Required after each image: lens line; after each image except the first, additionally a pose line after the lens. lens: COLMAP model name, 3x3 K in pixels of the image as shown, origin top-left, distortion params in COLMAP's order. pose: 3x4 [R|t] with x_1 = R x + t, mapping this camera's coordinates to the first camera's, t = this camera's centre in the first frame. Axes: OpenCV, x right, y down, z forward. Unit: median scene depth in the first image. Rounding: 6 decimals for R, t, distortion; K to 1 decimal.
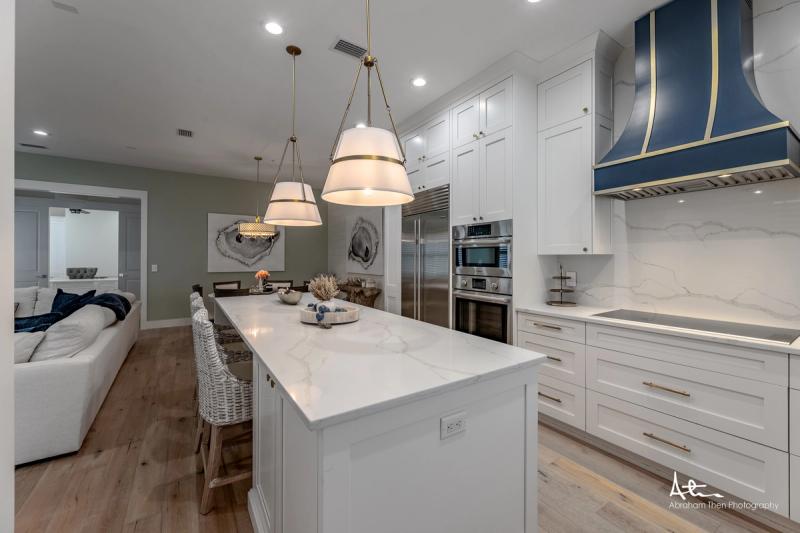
lens RADIAL K [[329.4, 0, 397.8], [0, 329.4, 258.3], [0, 0, 1]] dist [-0.000574, -0.000296]
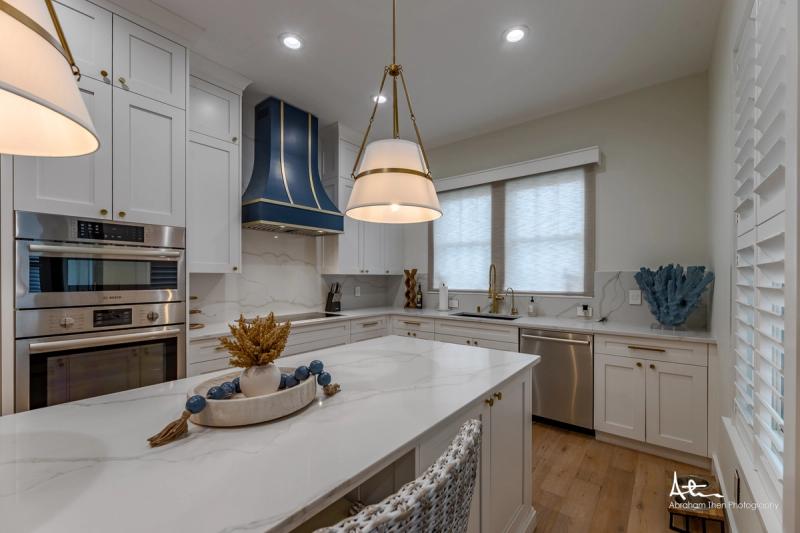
lens RADIAL K [[330.9, 0, 399.6], [0, 330.9, 277.7], [0, 0, 1]] dist [-0.000285, -0.000058]
pose [[-0.302528, -0.003522, 0.953134, -0.574484], [-0.000362, 0.999994, 0.003580, -0.000737], [-0.953141, 0.000738, -0.302527, 0.749108]]
